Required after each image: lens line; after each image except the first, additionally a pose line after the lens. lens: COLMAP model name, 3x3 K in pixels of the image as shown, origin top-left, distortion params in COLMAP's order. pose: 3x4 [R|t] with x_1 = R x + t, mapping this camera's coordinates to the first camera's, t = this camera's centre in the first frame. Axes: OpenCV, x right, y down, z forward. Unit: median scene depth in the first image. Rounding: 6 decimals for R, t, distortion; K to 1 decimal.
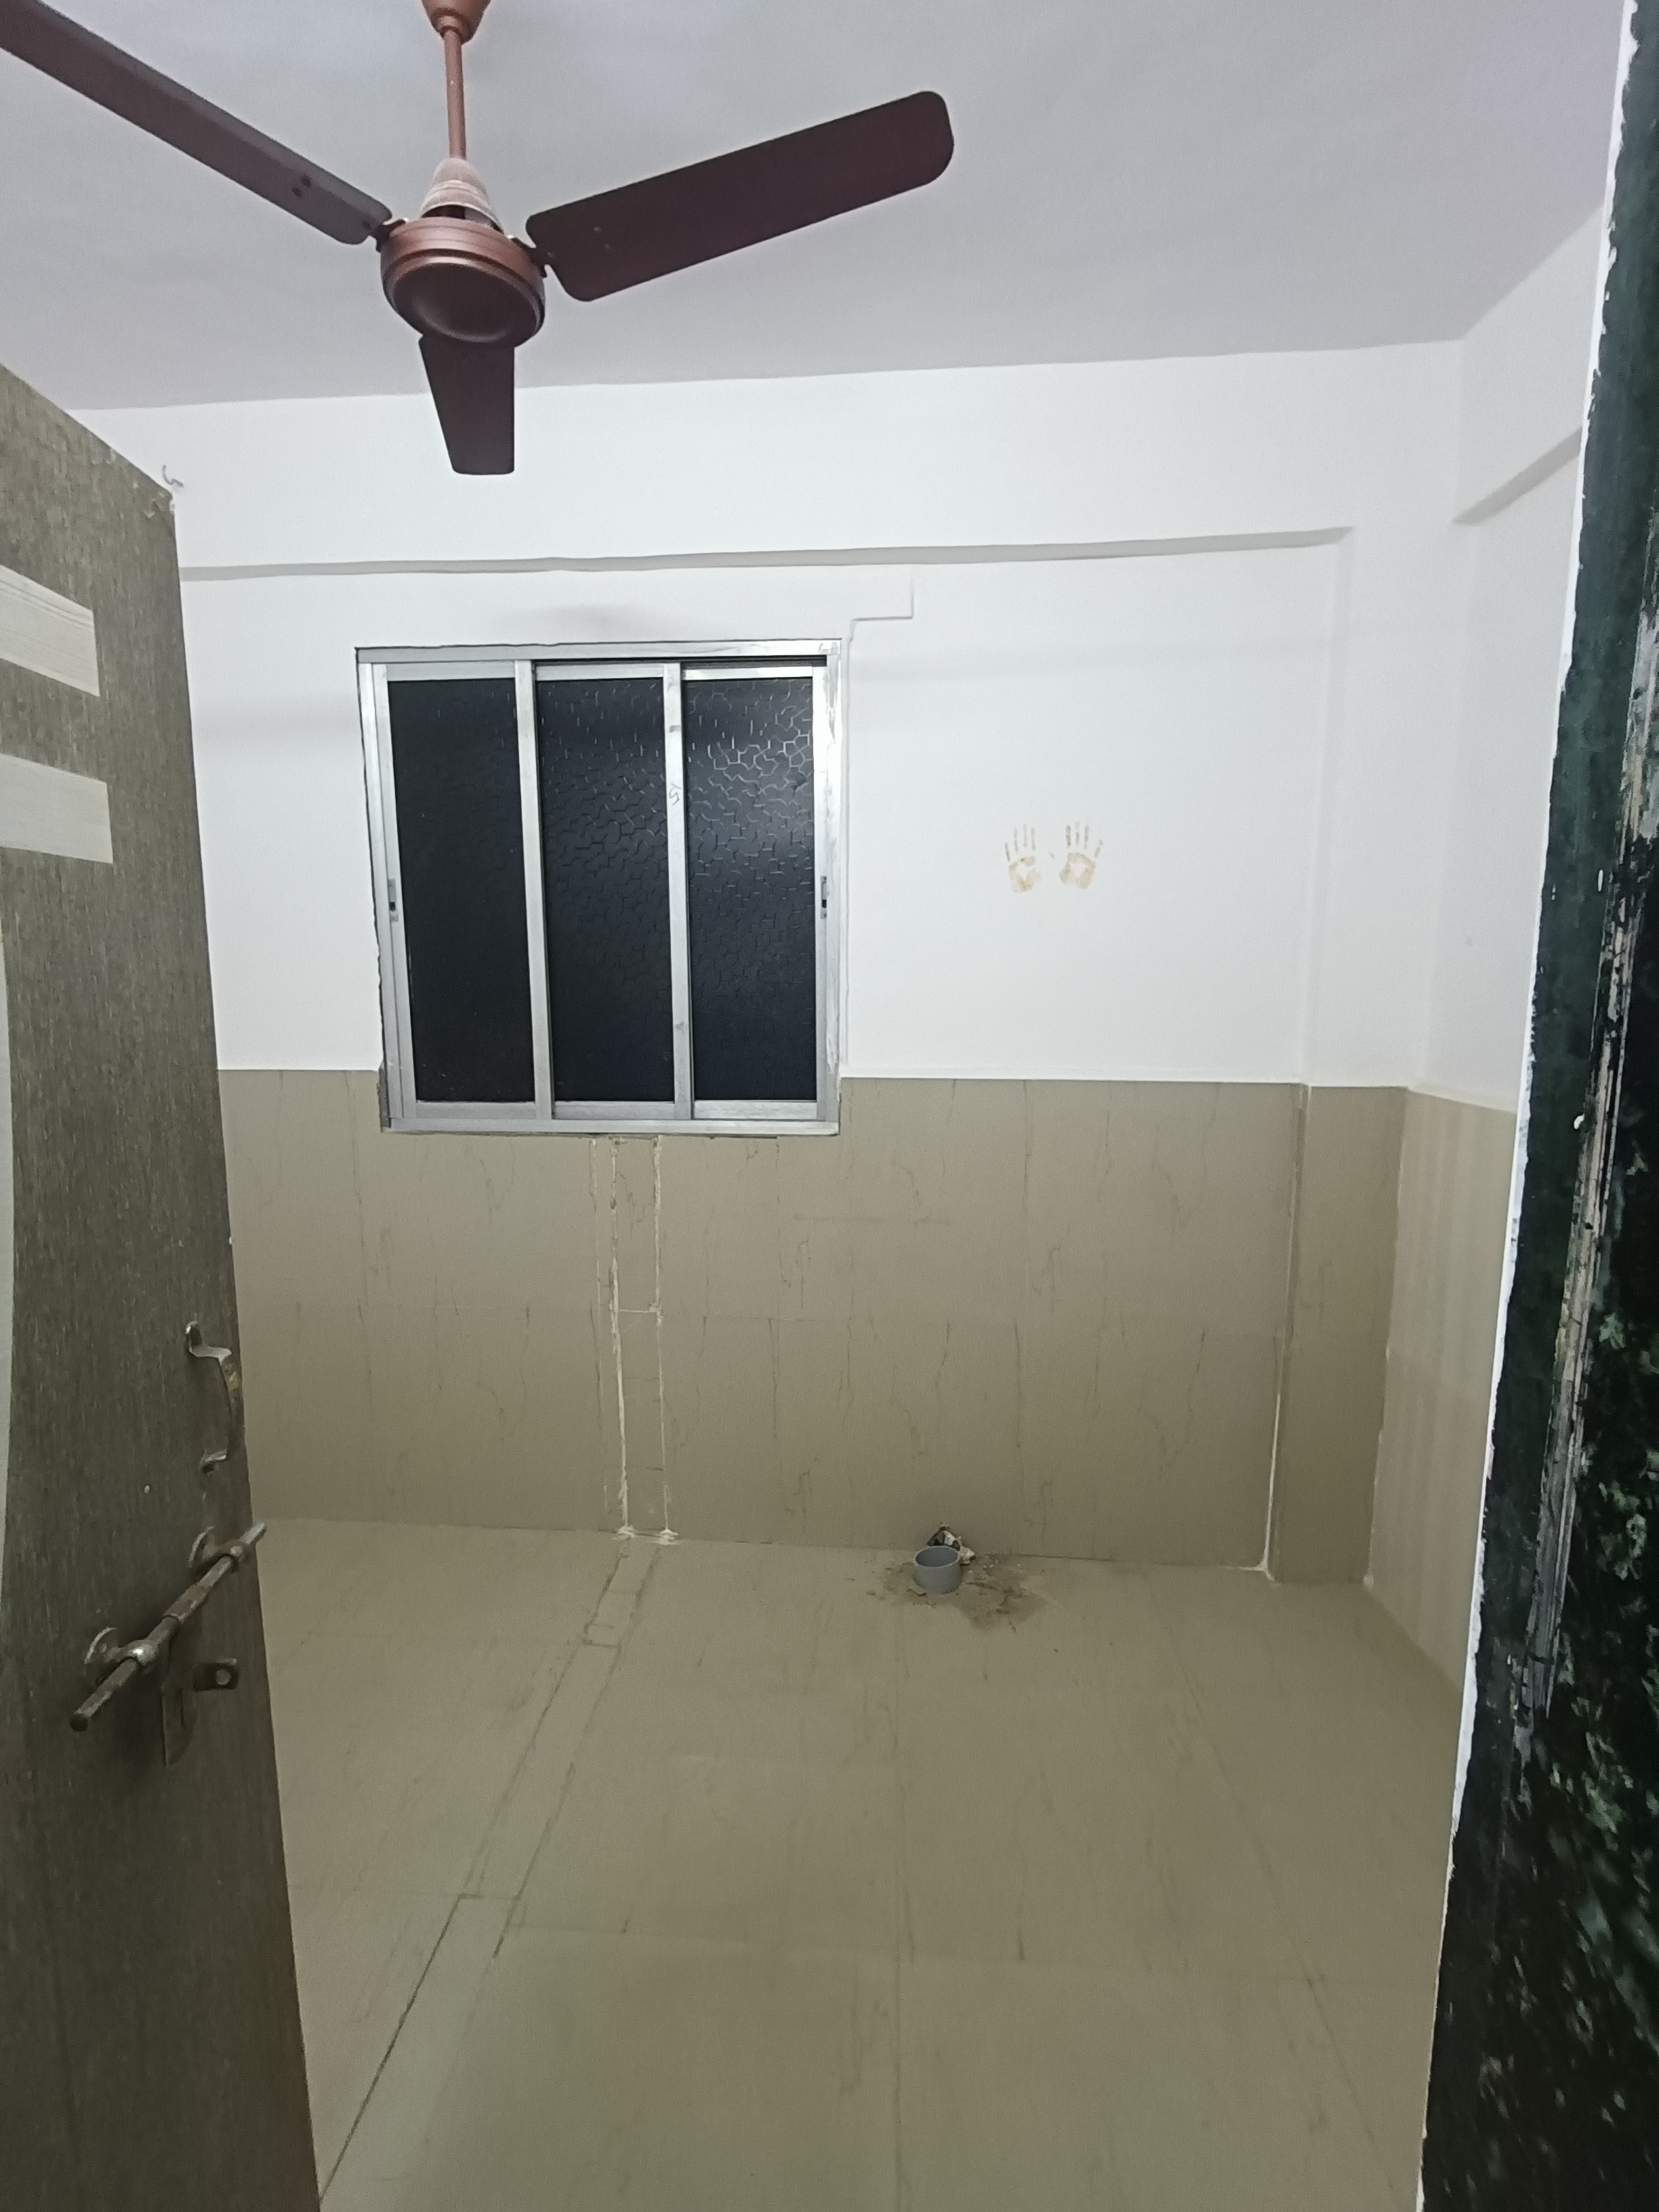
lens RADIAL K [[1028.6, 0, 825.8], [0, 1028.6, 1101.5], [0, 0, 1]] dist [0.004158, -0.000782]
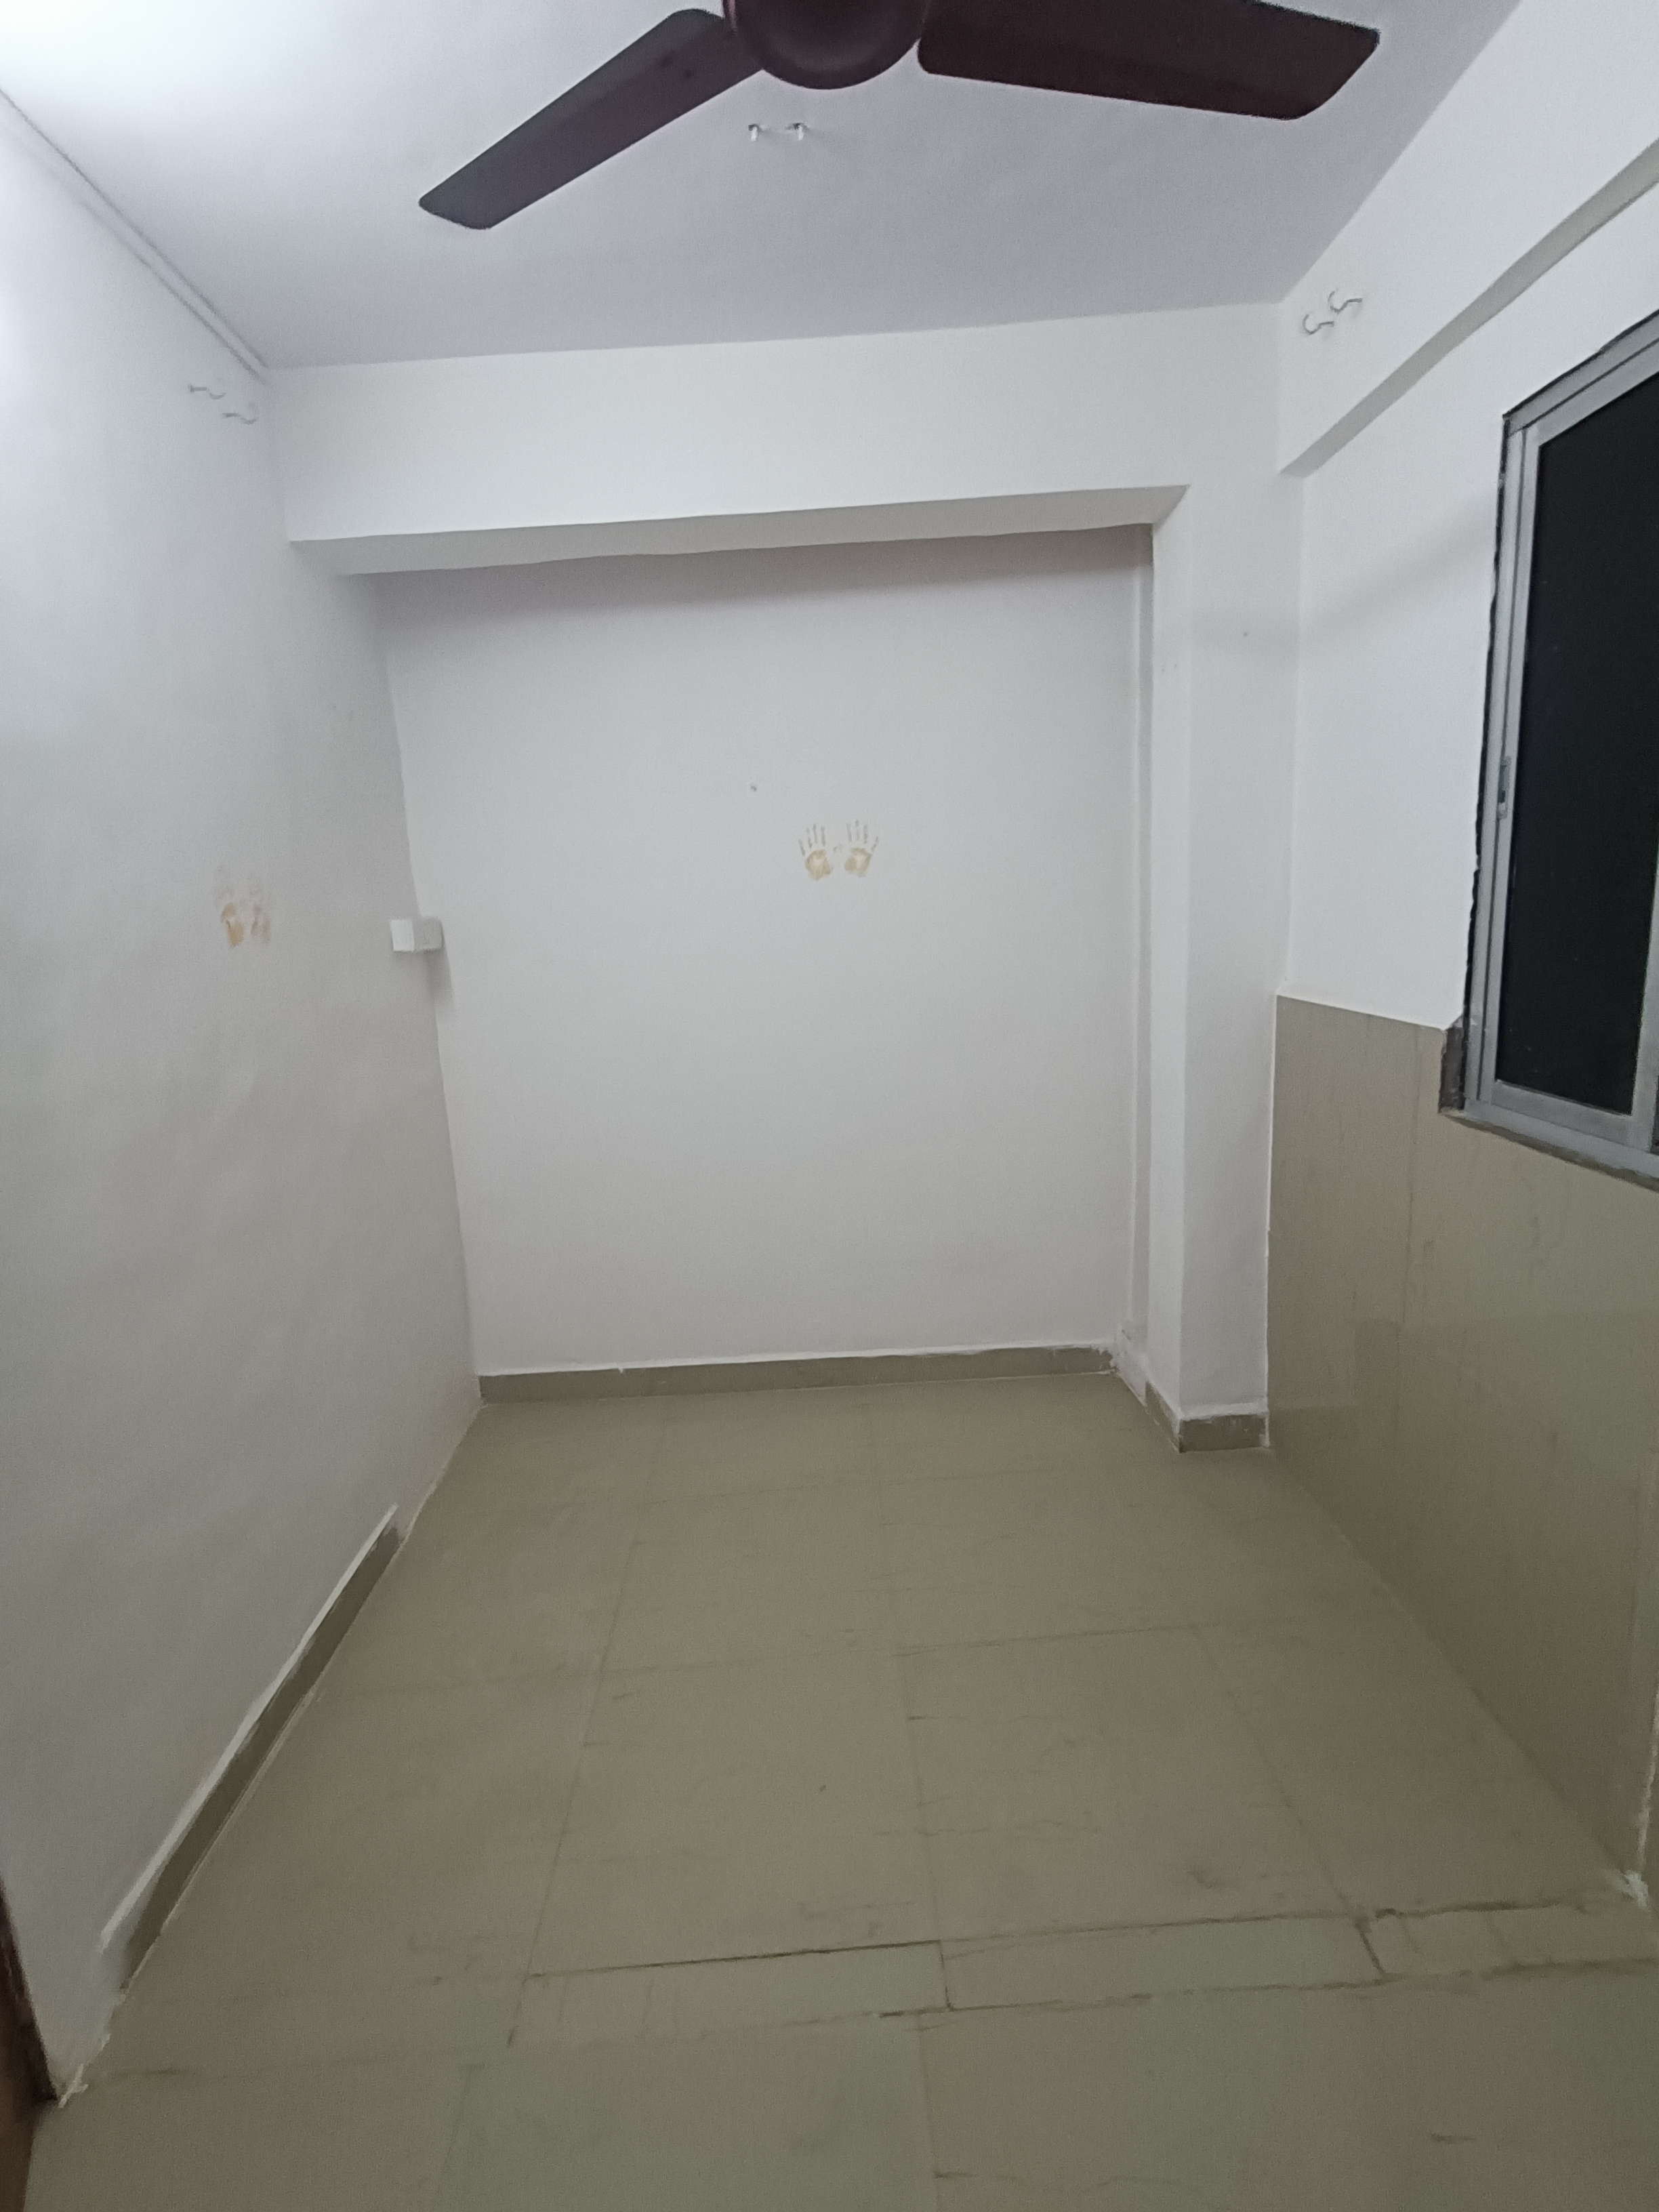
lens RADIAL K [[1028.6, 0, 831.0], [0, 1028.6, 1102.7], [0, 0, 1]] dist [0.004158, -0.000782]
pose [[0.092227, 0.191451, -0.977160, 0.262563], [-0.084136, 0.979331, 0.183935, -0.080730], [0.992177, 0.065250, 0.106429, 0.512107]]
